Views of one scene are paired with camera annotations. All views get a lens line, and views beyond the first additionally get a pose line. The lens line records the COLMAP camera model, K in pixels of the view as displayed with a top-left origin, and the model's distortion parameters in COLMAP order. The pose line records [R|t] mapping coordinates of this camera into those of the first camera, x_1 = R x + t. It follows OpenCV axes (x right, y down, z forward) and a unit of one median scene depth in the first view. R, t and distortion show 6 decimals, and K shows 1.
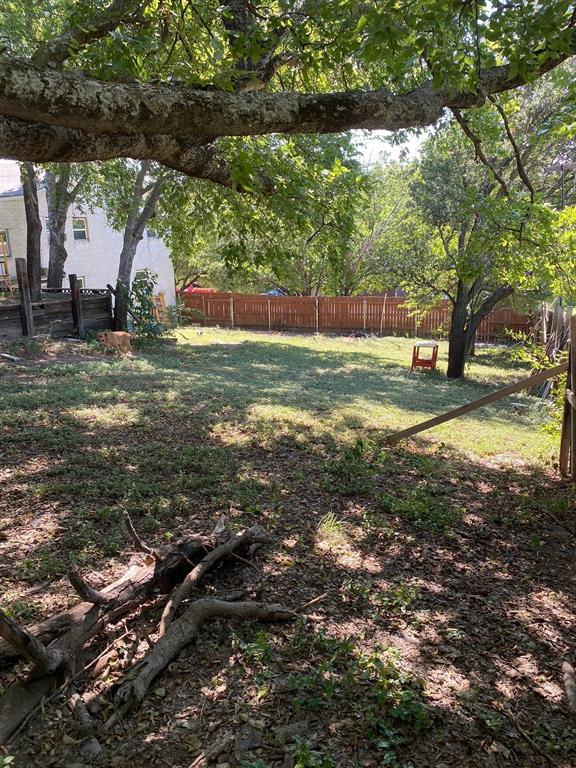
lens RADIAL K [[601.6, 0, 288.0], [0, 601.6, 384.0], [0, 0, 1]] dist [0.016041, -0.001601]
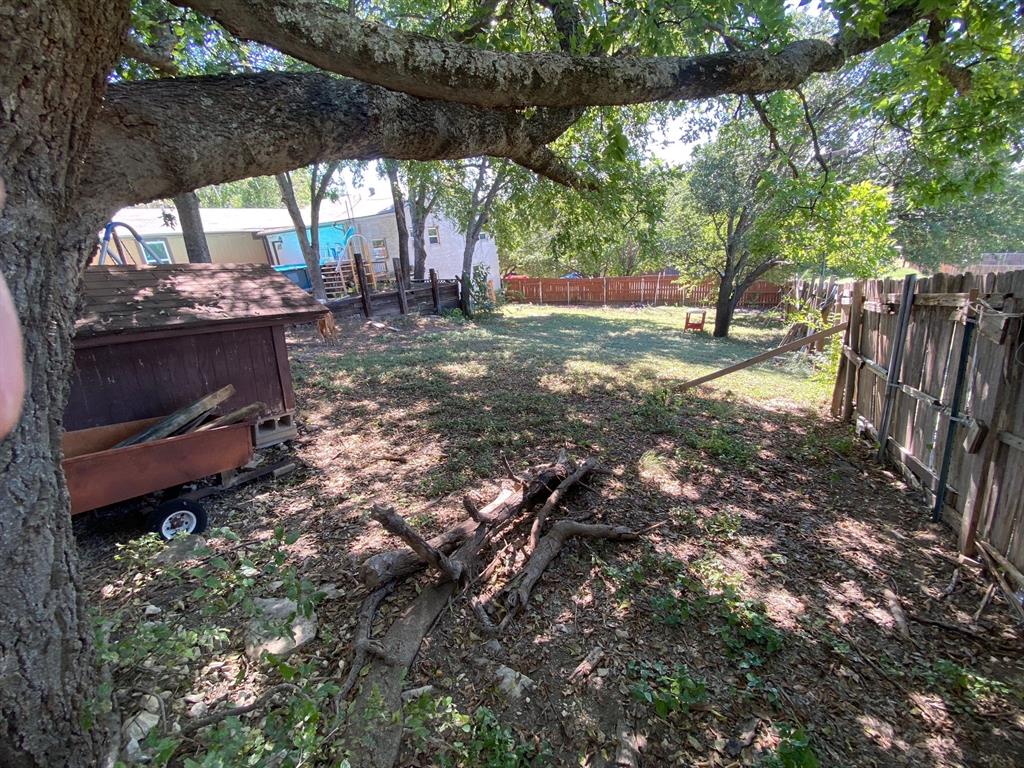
lens RADIAL K [[417.4, 0, 515.5], [0, 417.4, 392.9], [0, 0, 1]] dist [0.052916, -0.037710]
pose [[0.989459, 0.000127, -0.144813, -0.075597], [0.016573, 0.993330, 0.114107, -0.005827], [0.143862, -0.115304, 0.982857, 0.105780]]
